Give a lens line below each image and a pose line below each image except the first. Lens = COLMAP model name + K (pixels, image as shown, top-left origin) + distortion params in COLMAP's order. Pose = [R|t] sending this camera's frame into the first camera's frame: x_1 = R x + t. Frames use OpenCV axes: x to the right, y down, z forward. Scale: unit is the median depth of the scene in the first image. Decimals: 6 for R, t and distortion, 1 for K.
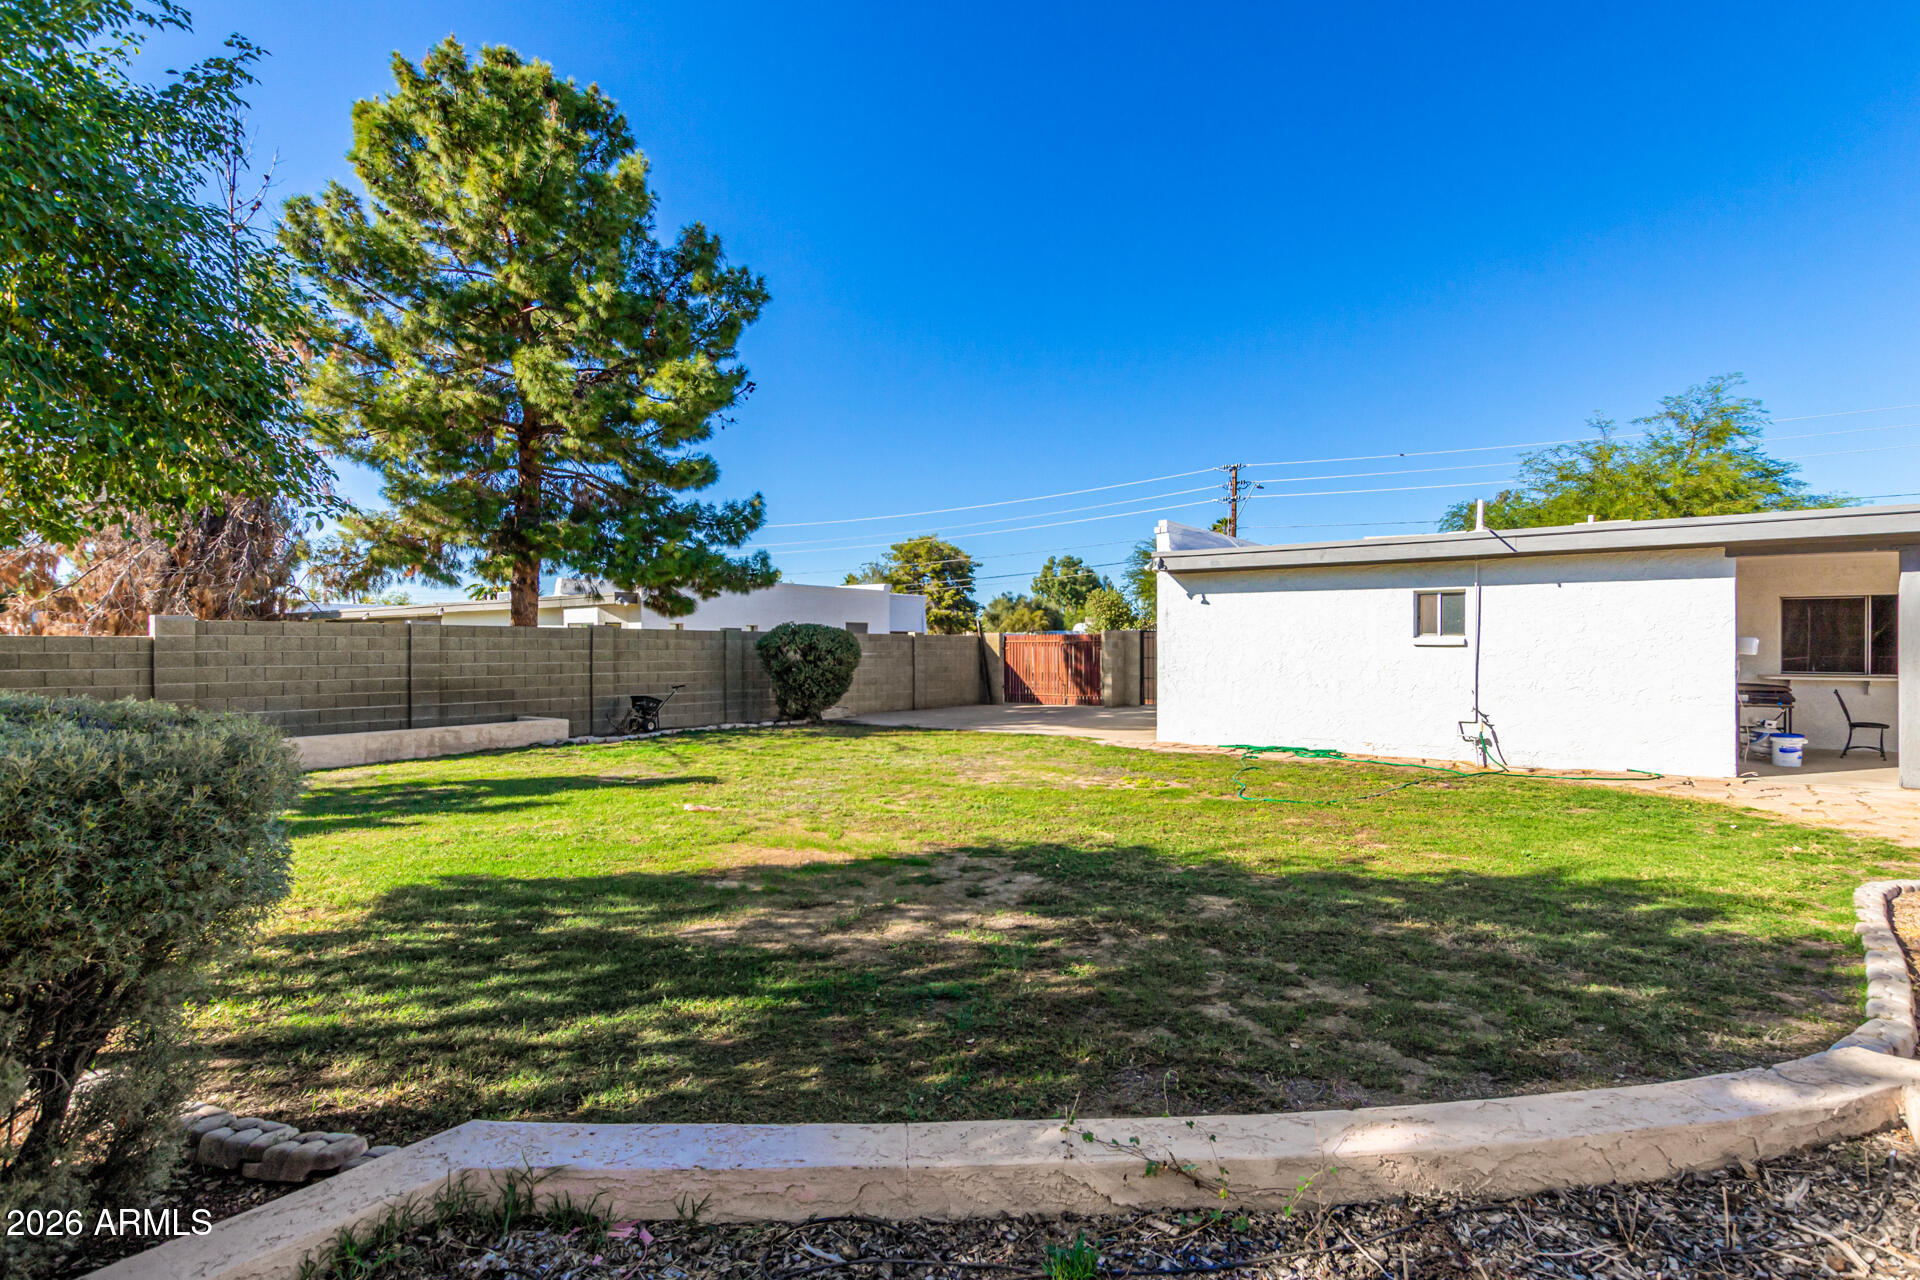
lens RADIAL K [[934.3, 0, 950.6], [0, 934.3, 650.0], [0, 0, 1]] dist [0.018036, -0.006661]
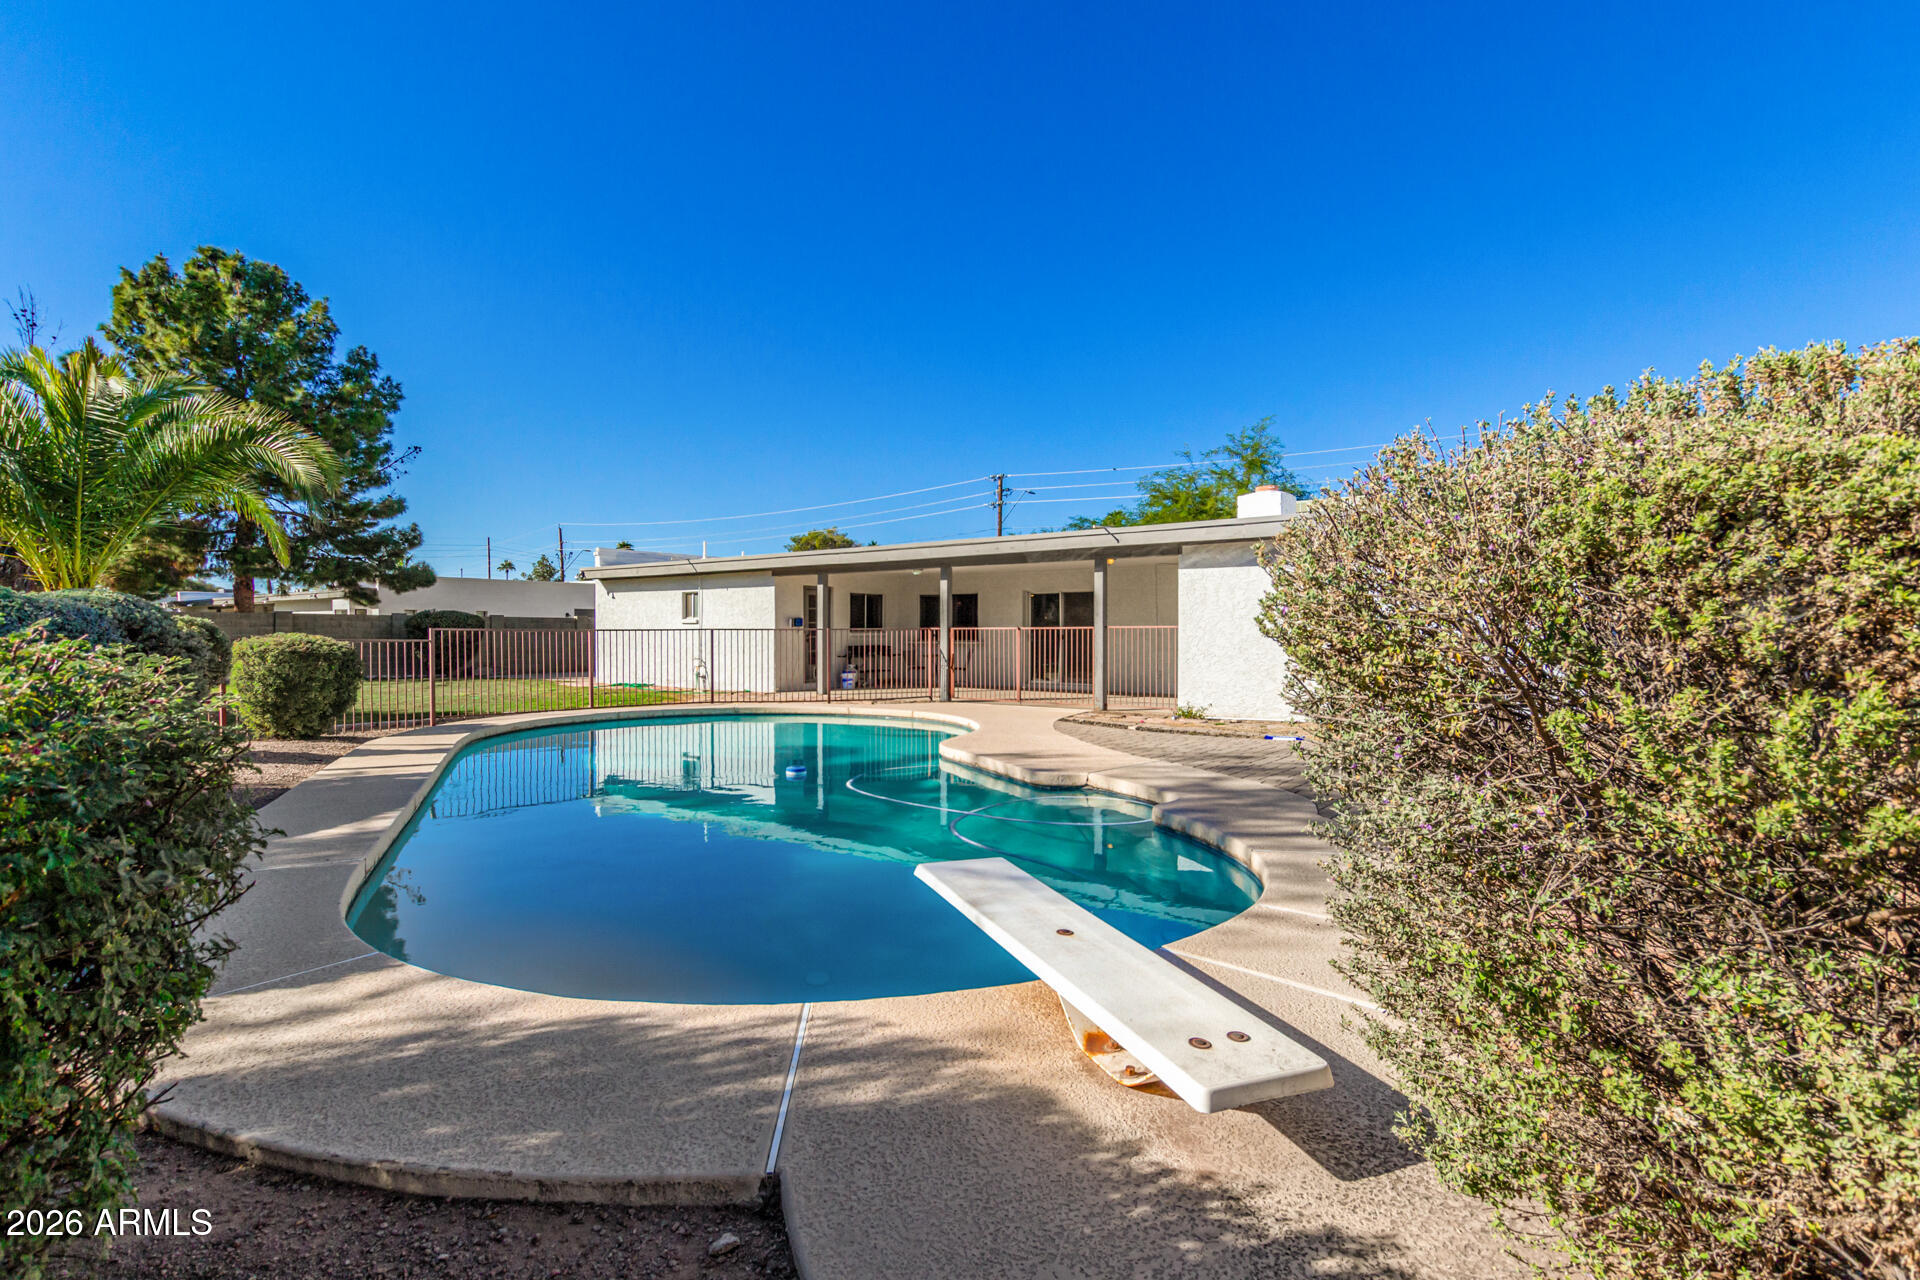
lens RADIAL K [[934.3, 0, 975.3], [0, 934.3, 637.4], [0, 0, 1]] dist [0.018036, -0.006661]
pose [[0.999794, -0.003376, 0.020003, 0.853483], [0.003299, 0.999987, 0.003888, 0.015917], [-0.020016, -0.003821, 0.999792, -0.672661]]
